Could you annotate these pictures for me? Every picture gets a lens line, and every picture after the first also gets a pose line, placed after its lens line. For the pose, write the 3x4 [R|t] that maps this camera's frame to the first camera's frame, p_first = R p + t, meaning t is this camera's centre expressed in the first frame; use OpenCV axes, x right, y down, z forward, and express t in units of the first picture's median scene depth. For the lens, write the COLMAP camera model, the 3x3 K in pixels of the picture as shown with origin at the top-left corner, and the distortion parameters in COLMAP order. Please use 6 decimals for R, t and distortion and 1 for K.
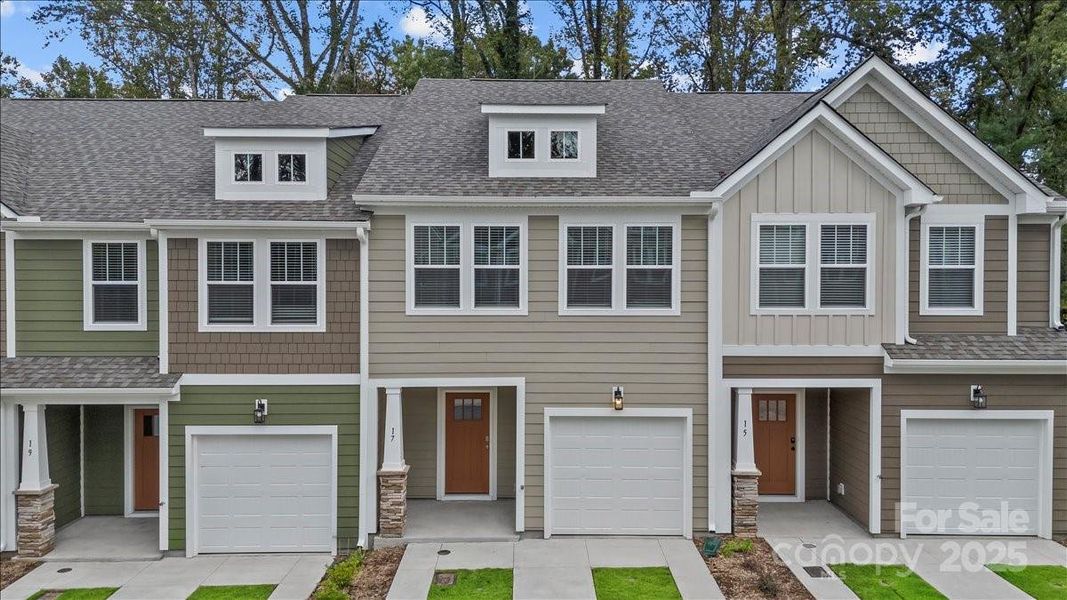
lens RADIAL K [[787.9, 0, 533.0], [0, 787.9, 300.7], [0, 0, 1]] dist [0.028051, -0.011313]
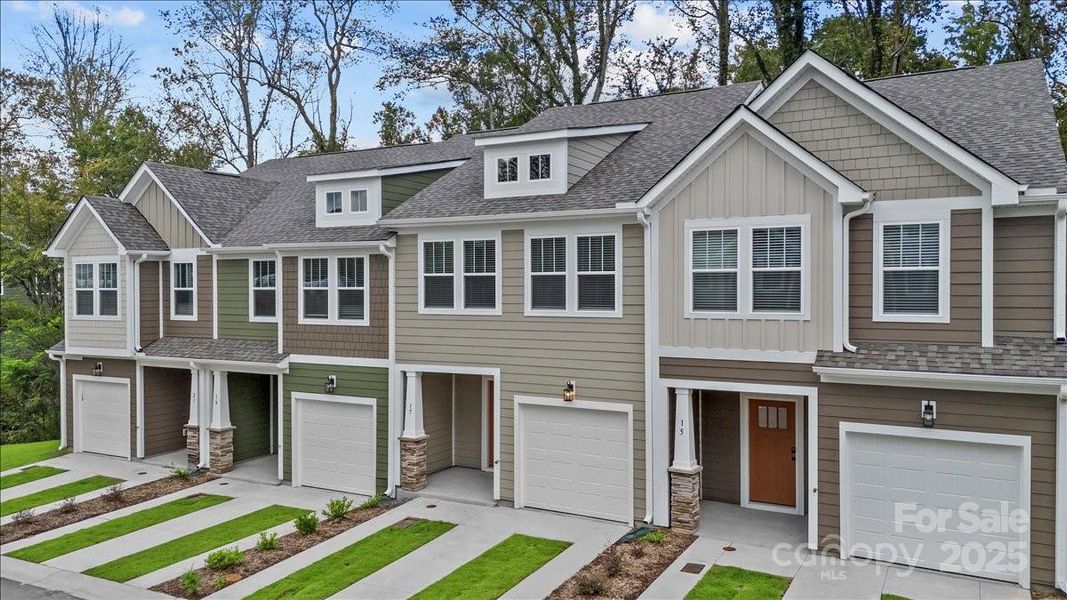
lens RADIAL K [[787.9, 0, 534.0], [0, 787.9, 300.4], [0, 0, 1]] dist [0.028051, -0.011313]
pose [[0.870432, 0.004874, -0.492265, 0.610091], [-0.008566, 0.999950, -0.005246, 0.002051], [0.492214, 0.008783, 0.870430, 0.003030]]
